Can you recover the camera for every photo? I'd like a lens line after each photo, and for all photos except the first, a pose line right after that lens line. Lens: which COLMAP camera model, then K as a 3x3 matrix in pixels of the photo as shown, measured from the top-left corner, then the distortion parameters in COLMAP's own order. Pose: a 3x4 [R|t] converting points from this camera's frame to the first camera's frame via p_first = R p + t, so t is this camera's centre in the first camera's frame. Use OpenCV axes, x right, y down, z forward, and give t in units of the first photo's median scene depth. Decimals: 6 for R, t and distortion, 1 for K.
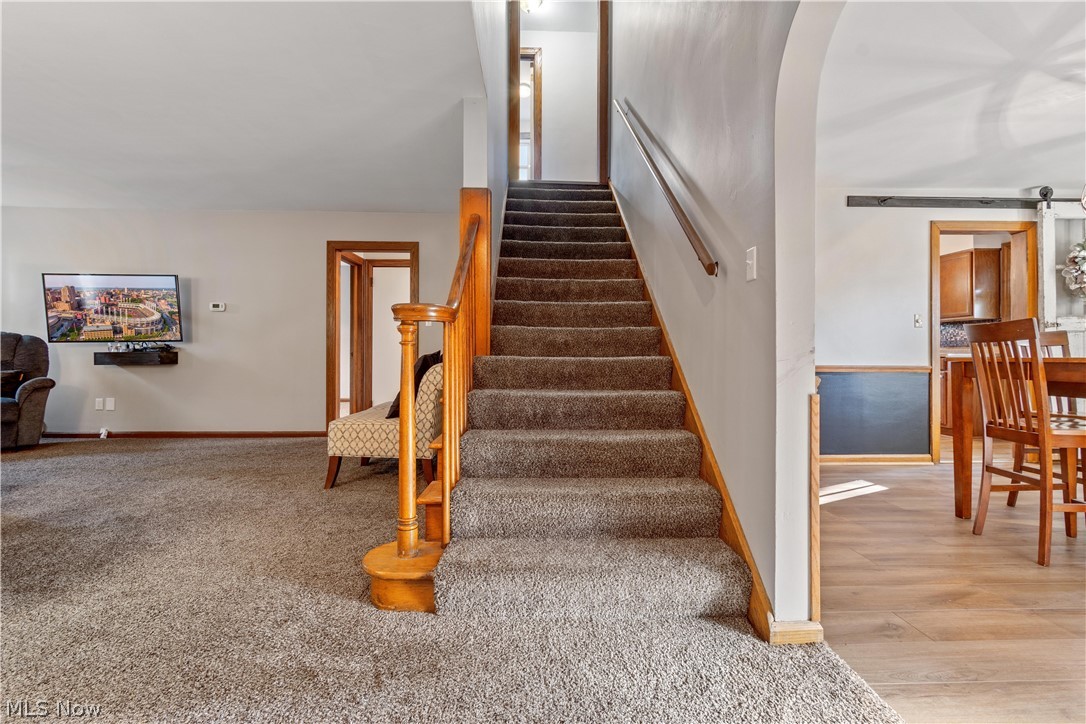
lens RADIAL K [[485.9, 0, 550.3], [0, 485.9, 351.1], [0, 0, 1]] dist [0.000920, -0.000310]
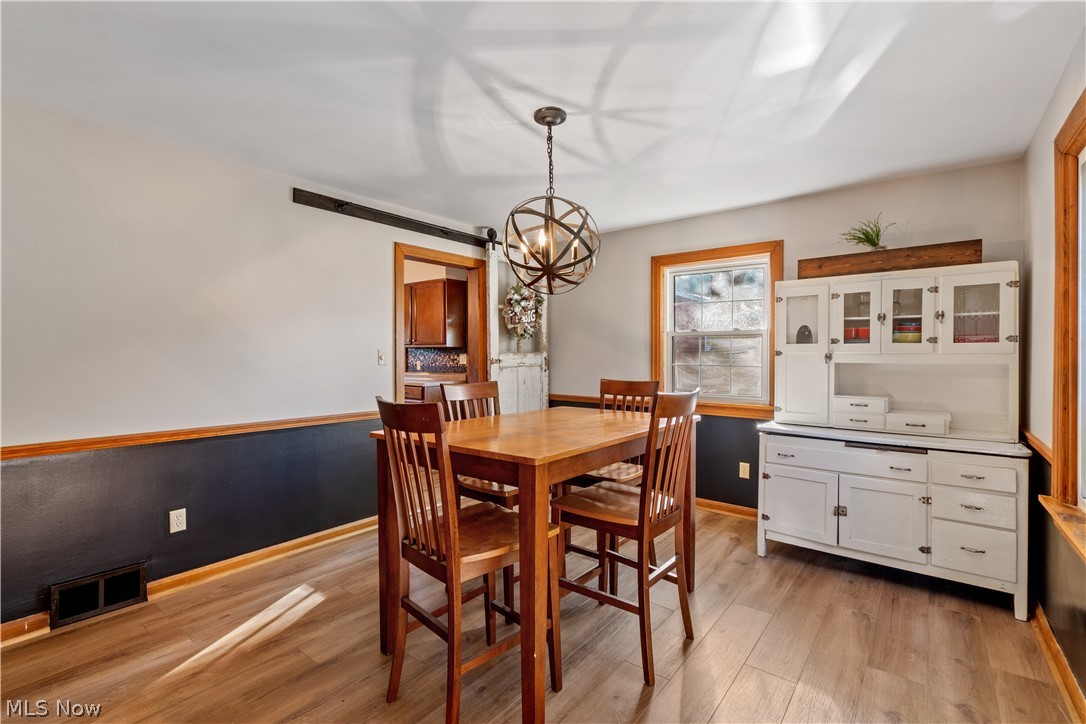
lens RADIAL K [[485.9, 0, 550.3], [0, 485.9, 351.1], [0, 0, 1]] dist [0.000920, -0.000310]
pose [[0.642017, 0.003863, 0.766681, 0.455263], [-0.001298, 0.999991, -0.003951, -0.107738], [-0.766689, 0.001541, 0.642016, 0.355317]]
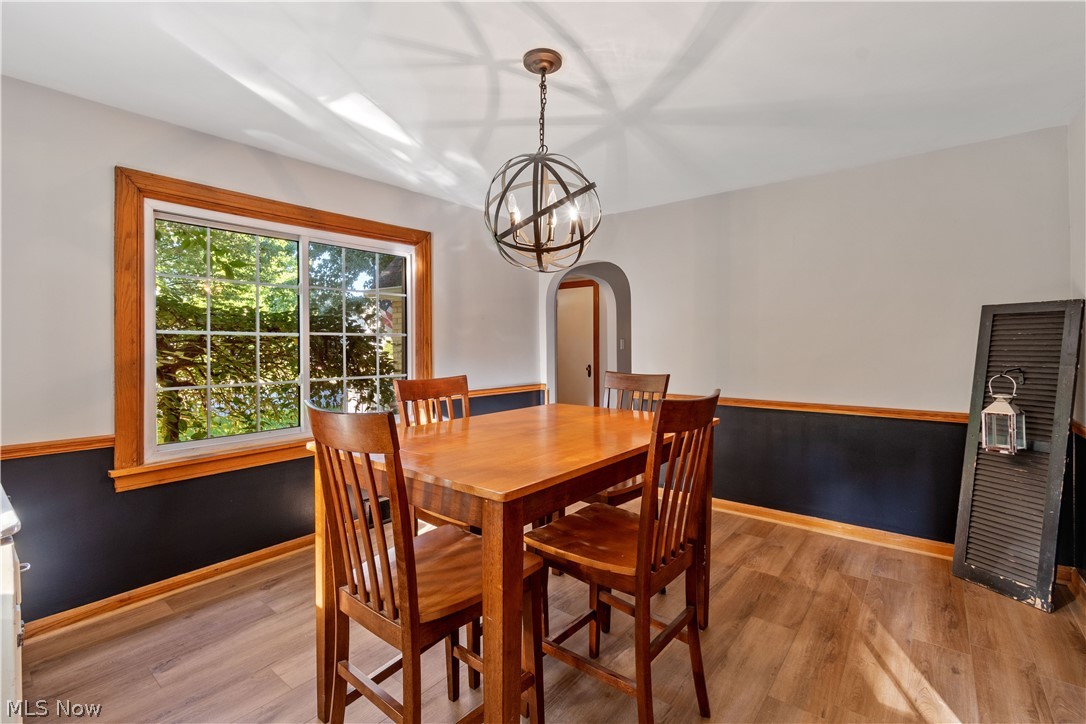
lens RADIAL K [[485.9, 0, 550.3], [0, 485.9, 351.1], [0, 0, 1]] dist [0.000920, -0.000310]
pose [[-0.646991, 0.007752, -0.762459, 1.592959], [0.008587, 0.999959, 0.002881, -0.096823], [0.762450, -0.004683, -0.647031, 1.324618]]
